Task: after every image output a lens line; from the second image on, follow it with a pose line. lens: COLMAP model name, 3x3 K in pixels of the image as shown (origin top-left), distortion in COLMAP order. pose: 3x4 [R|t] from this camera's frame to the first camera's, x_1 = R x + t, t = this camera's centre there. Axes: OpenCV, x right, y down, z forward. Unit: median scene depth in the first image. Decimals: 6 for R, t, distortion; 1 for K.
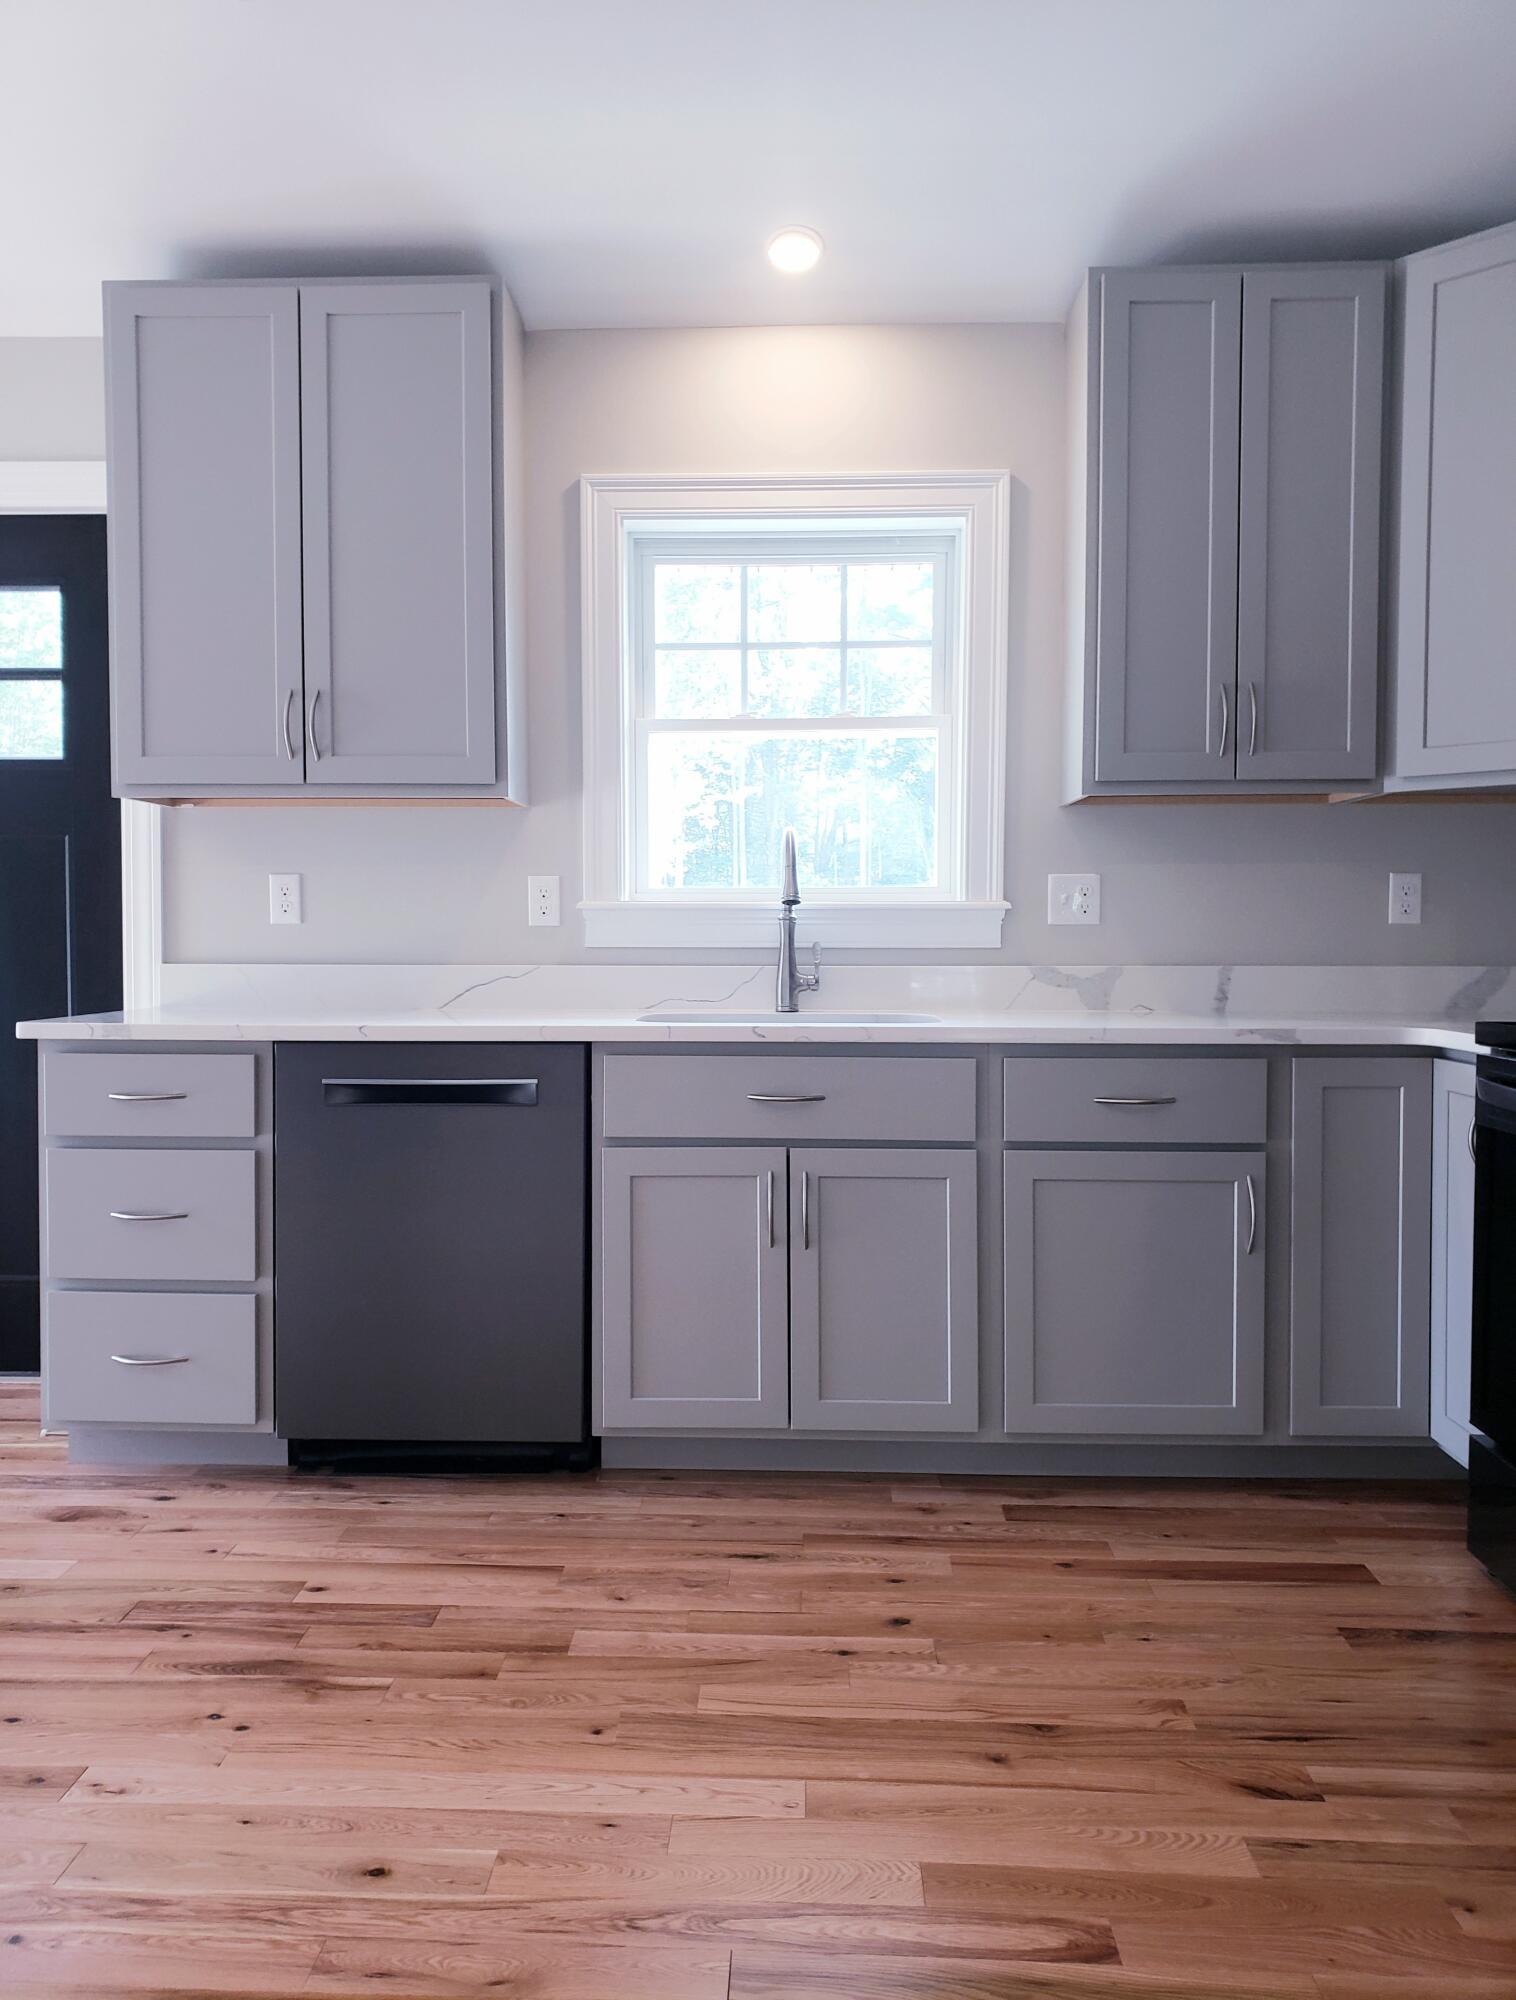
lens RADIAL K [[1556.8, 0, 764.5], [0, 1556.8, 957.8], [0, 0, 1]] dist [0.002772, 0.005513]
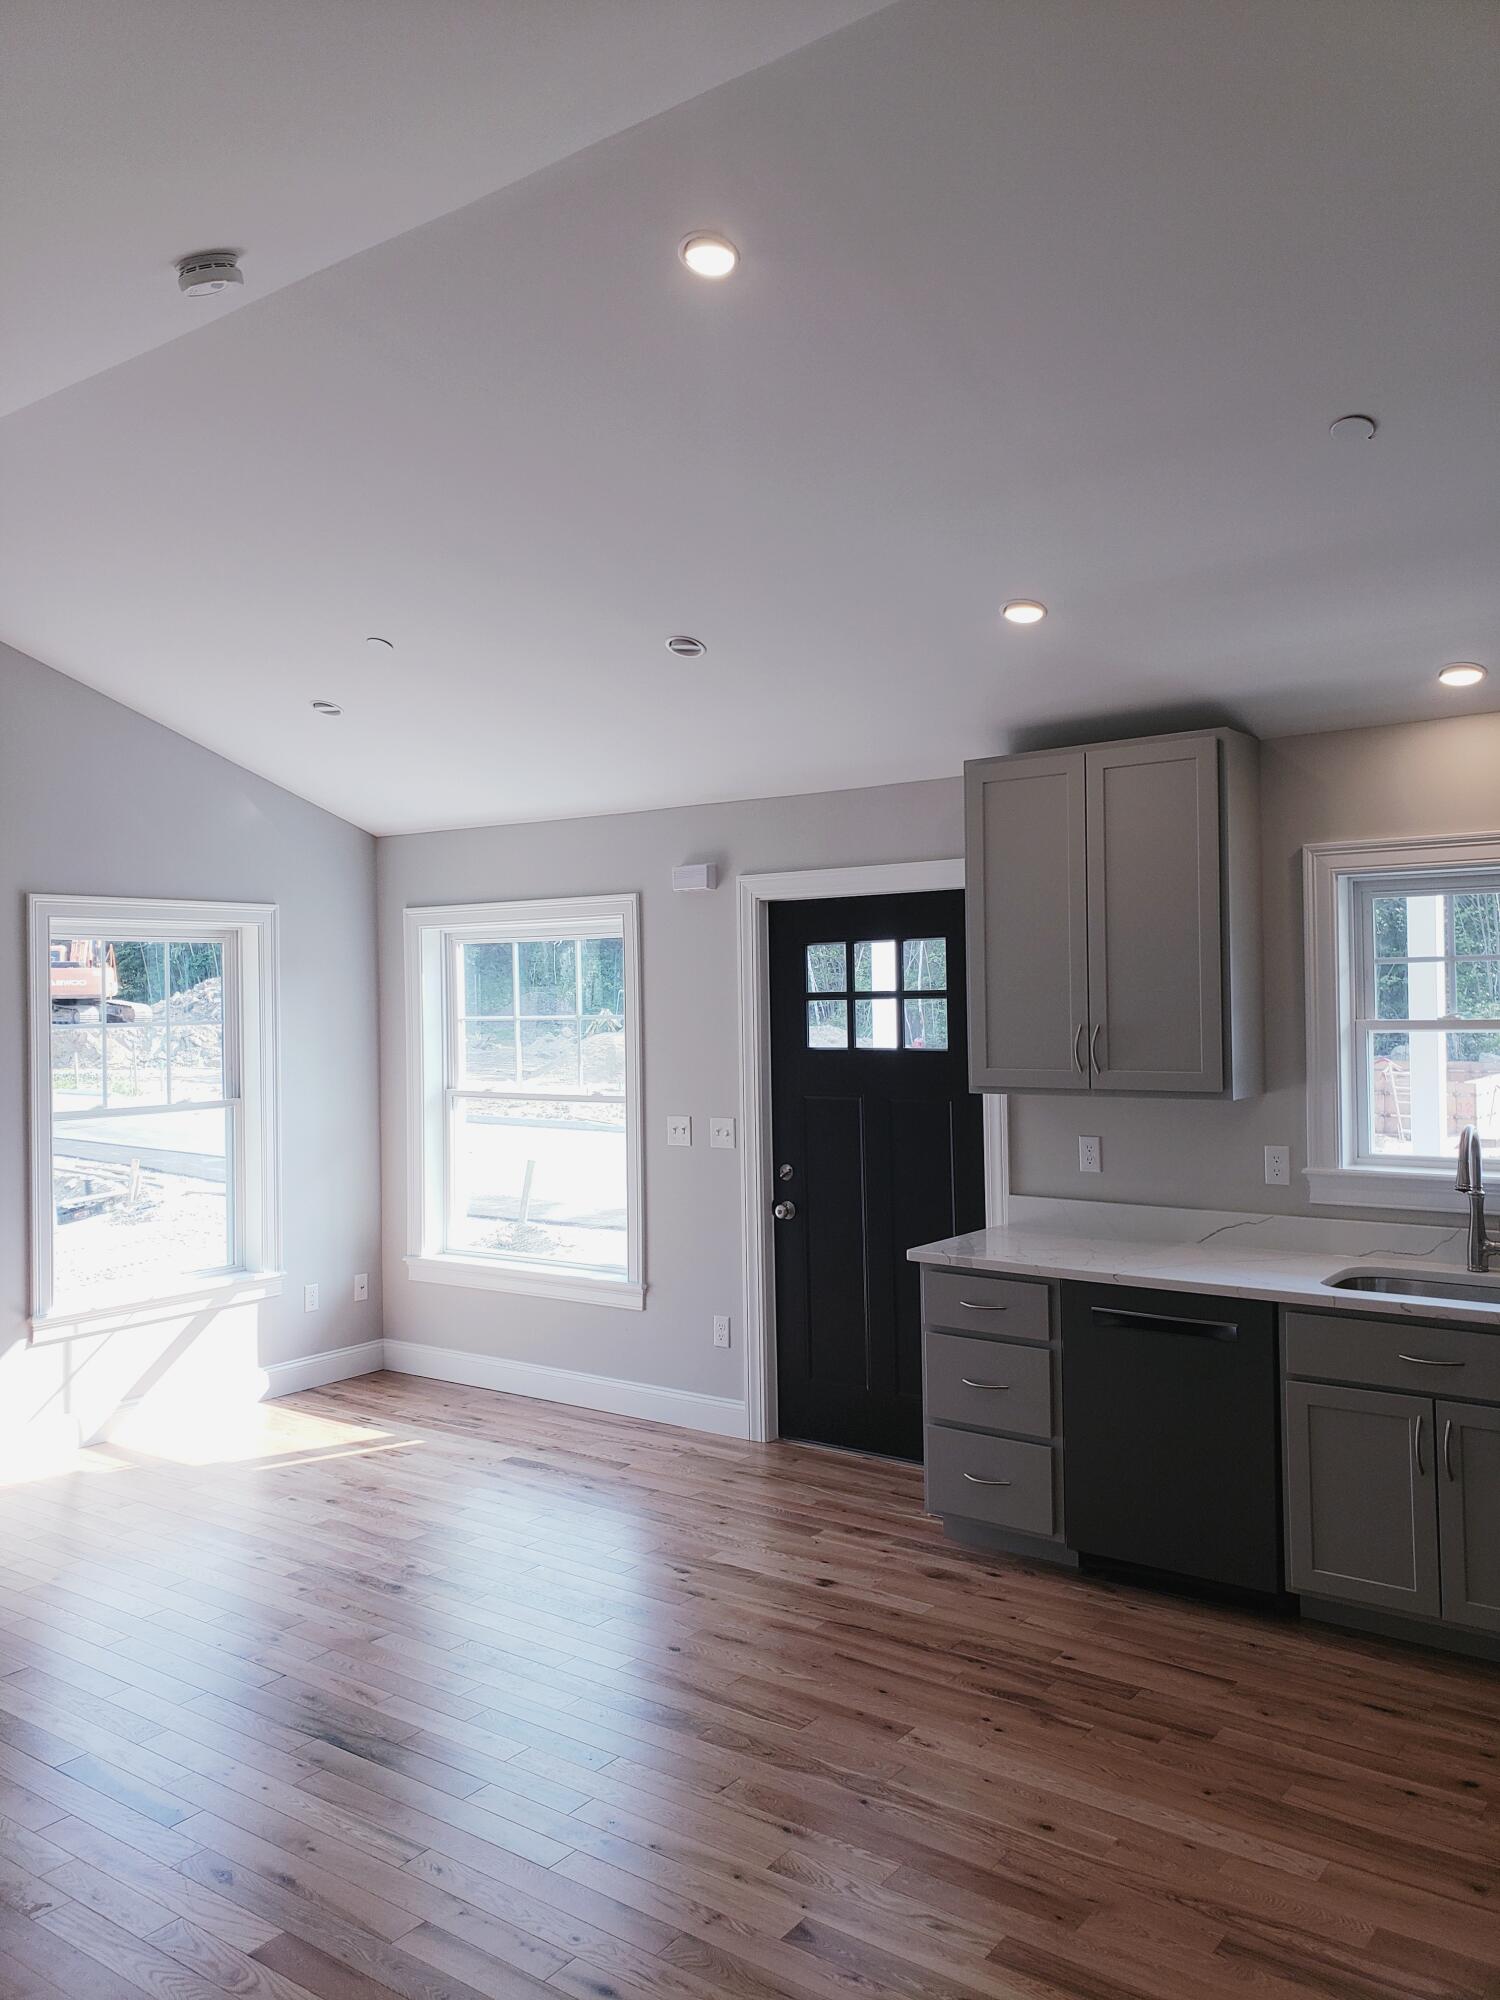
lens RADIAL K [[1552.4, 0, 750.0], [0, 1552.4, 1000.0], [0, 0, 1]] dist [0.014629, -0.002641]
pose [[0.817441, -0.011647, -0.575894, 0.328064], [0.009721, 0.999932, -0.006425, -0.225769], [0.575930, -0.000346, 0.817499, -0.419068]]
